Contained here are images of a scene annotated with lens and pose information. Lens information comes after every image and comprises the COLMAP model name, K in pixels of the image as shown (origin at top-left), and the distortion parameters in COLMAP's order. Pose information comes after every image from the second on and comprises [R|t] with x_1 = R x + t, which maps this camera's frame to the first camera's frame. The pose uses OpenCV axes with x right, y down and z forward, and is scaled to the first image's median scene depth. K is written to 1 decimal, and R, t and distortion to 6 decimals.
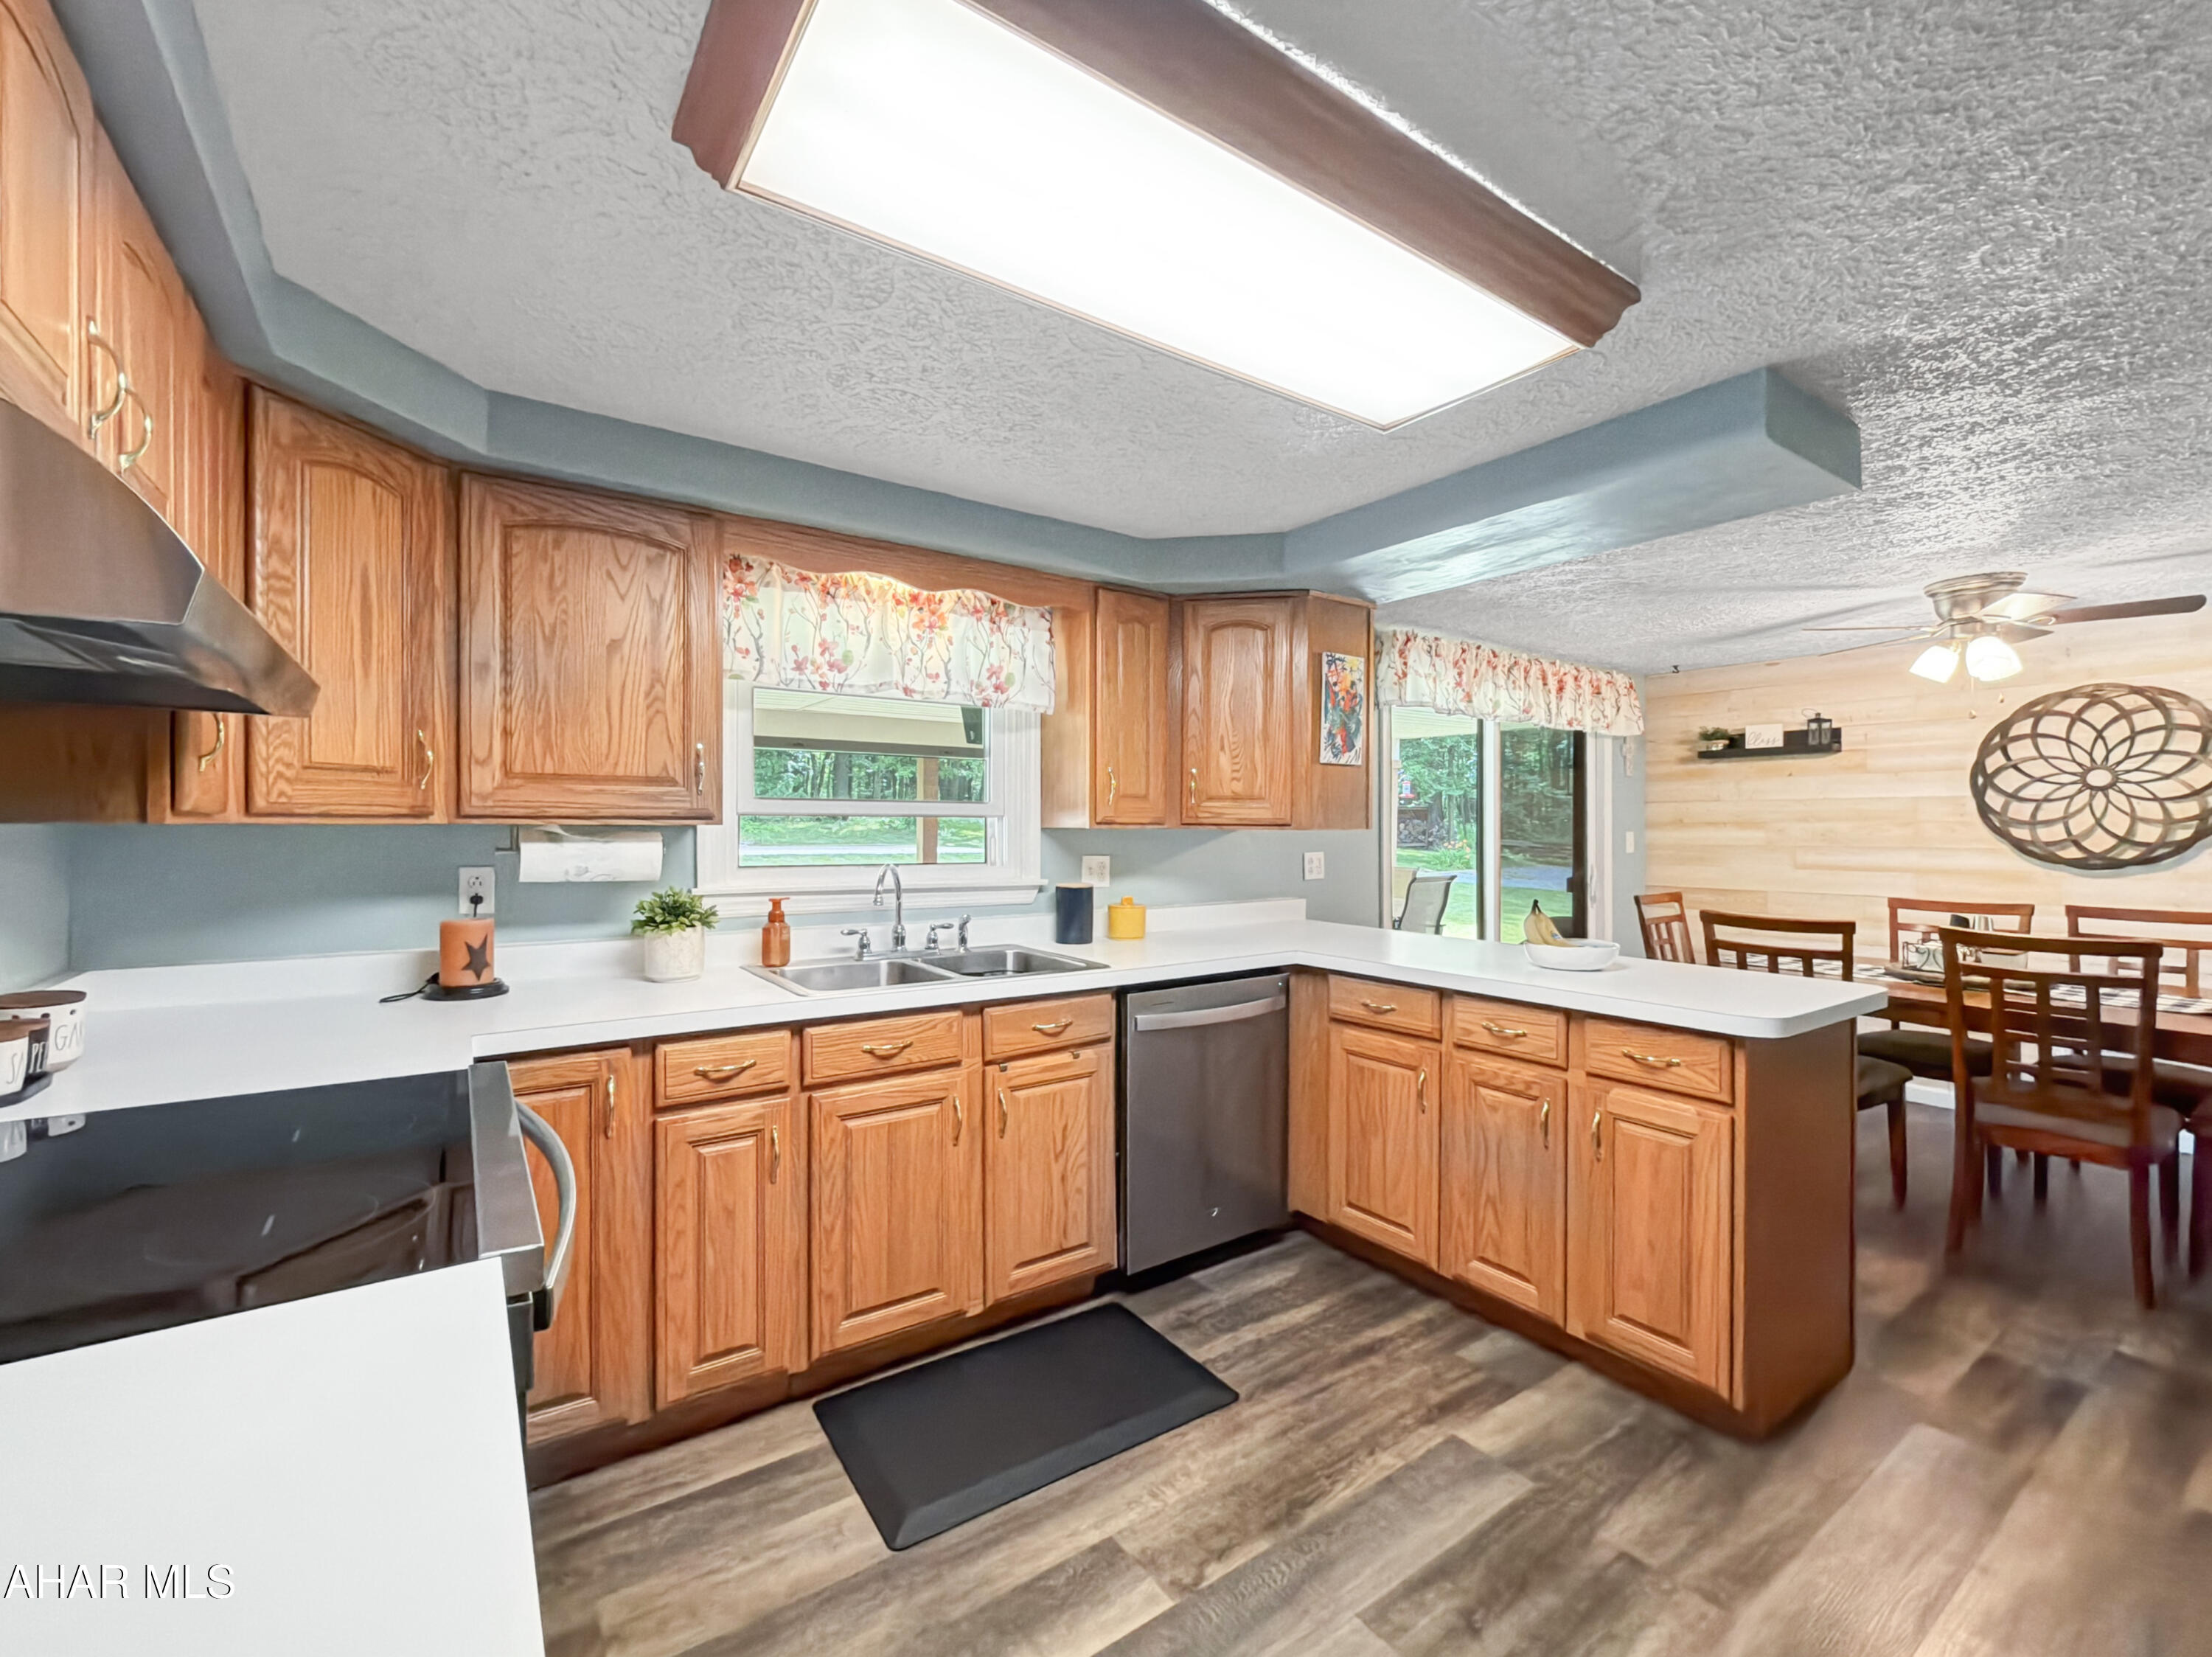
lens RADIAL K [[899.3, 0, 1090.3], [0, 899.3, 828.8], [0, 0, 1]] dist [0.000549, -0.000013]
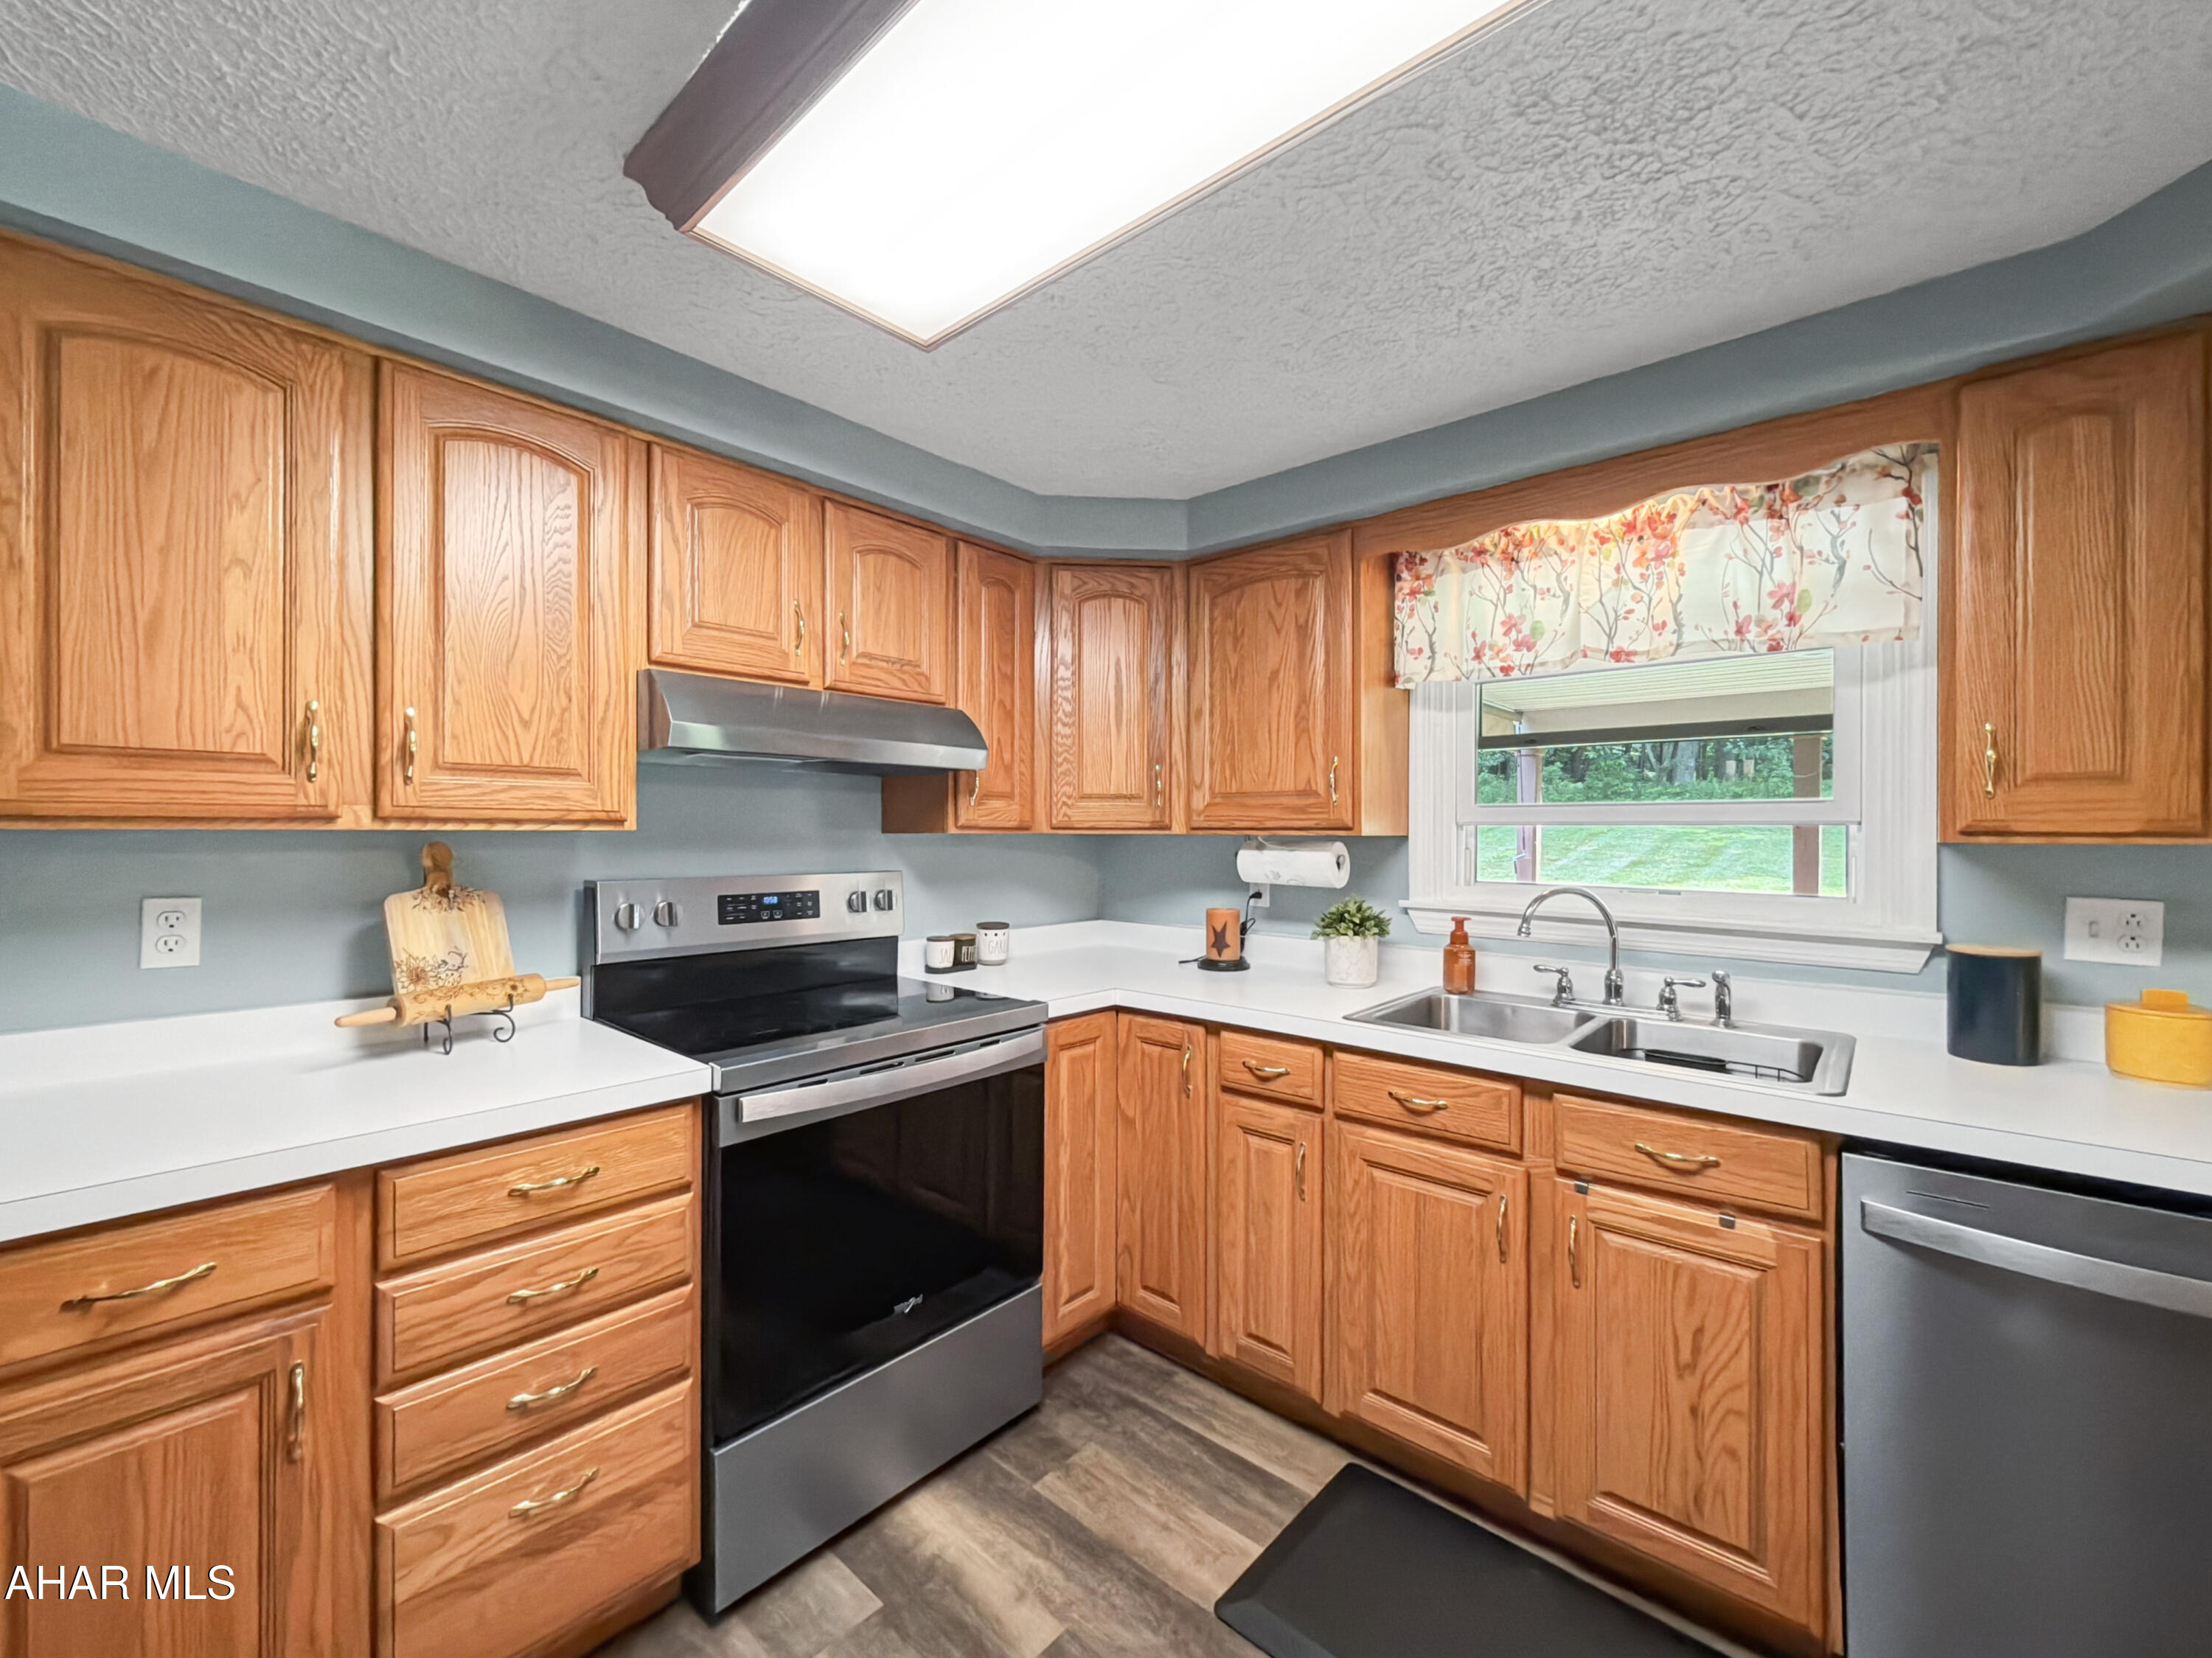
lens RADIAL K [[924.3, 0, 1112.3], [0, 924.3, 833.1], [0, 0, 1]] dist [-0.001871, 0.000185]
pose [[0.252813, -0.002137, -0.967513, 0.500413], [-0.006745, 0.999969, -0.003971, -0.000929], [0.967492, 0.007530, 0.252791, 0.474016]]
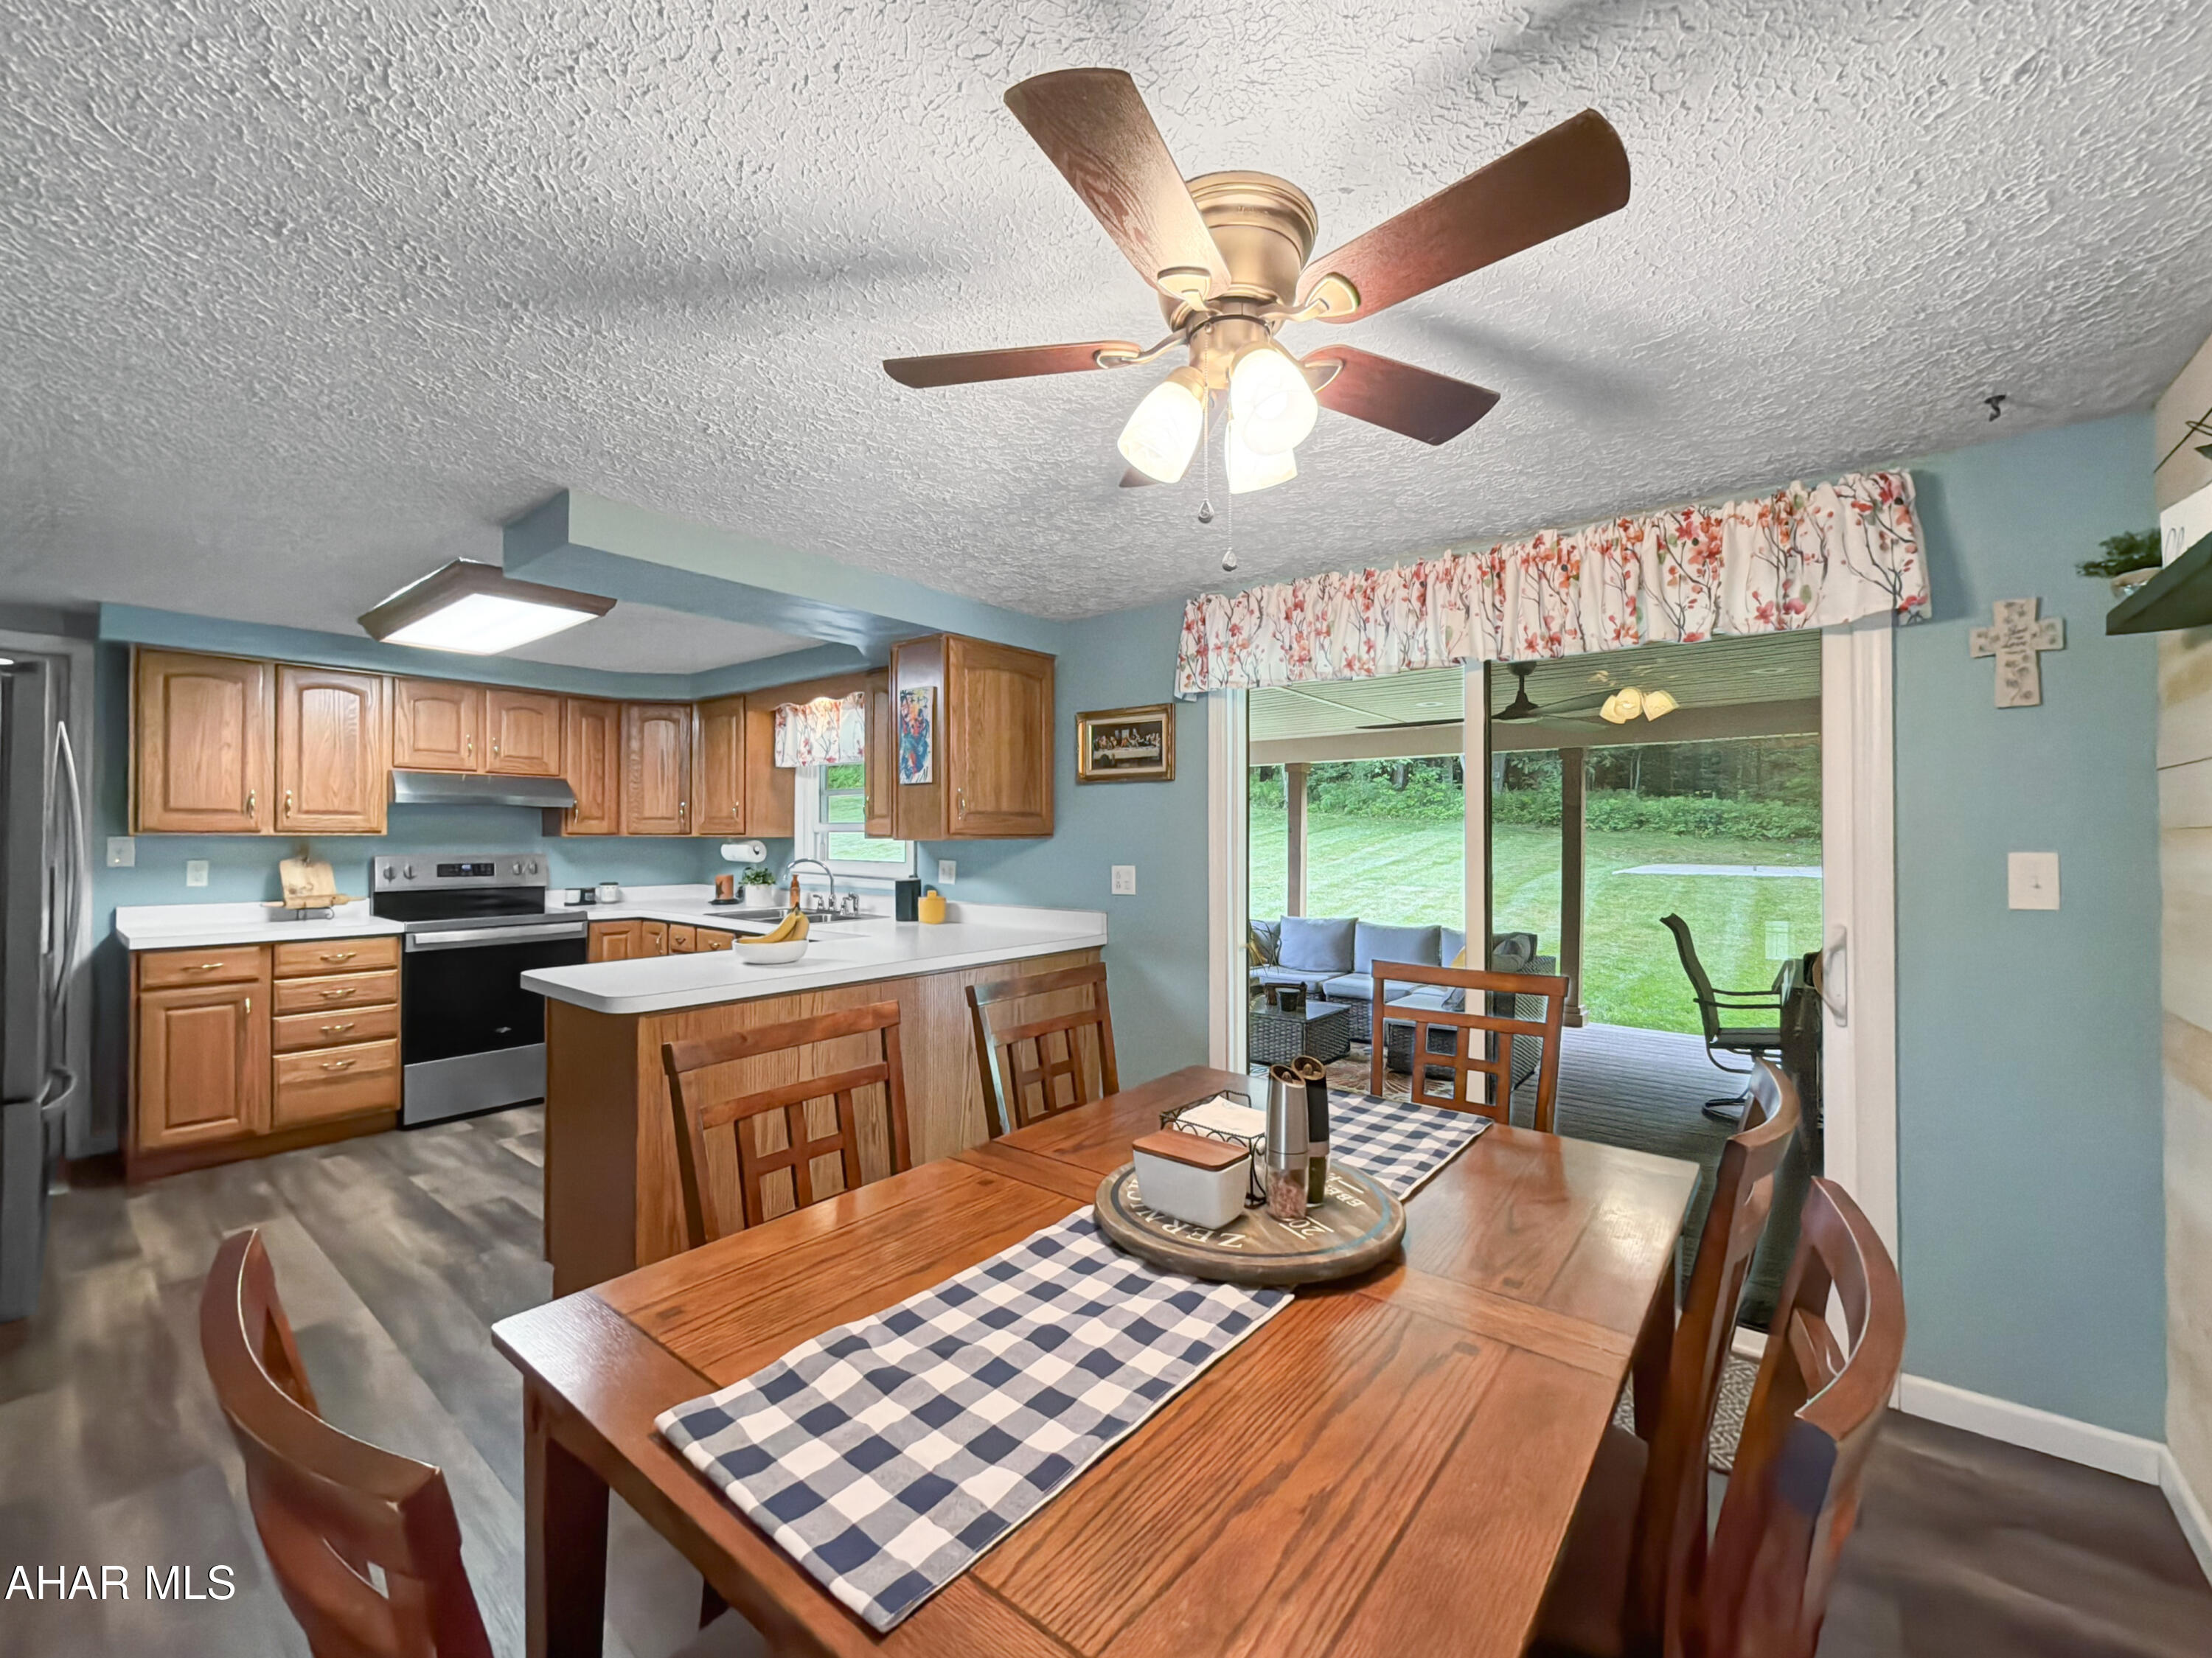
lens RADIAL K [[906.8, 0, 1101.9], [0, 906.8, 834.1], [0, 0, 1]] dist [0.000649, -0.004800]
pose [[0.297959, -0.005574, -0.954562, 1.908214], [-0.005042, 0.999960, -0.007412, 0.000382], [0.954565, 0.007021, 0.297919, 1.152050]]
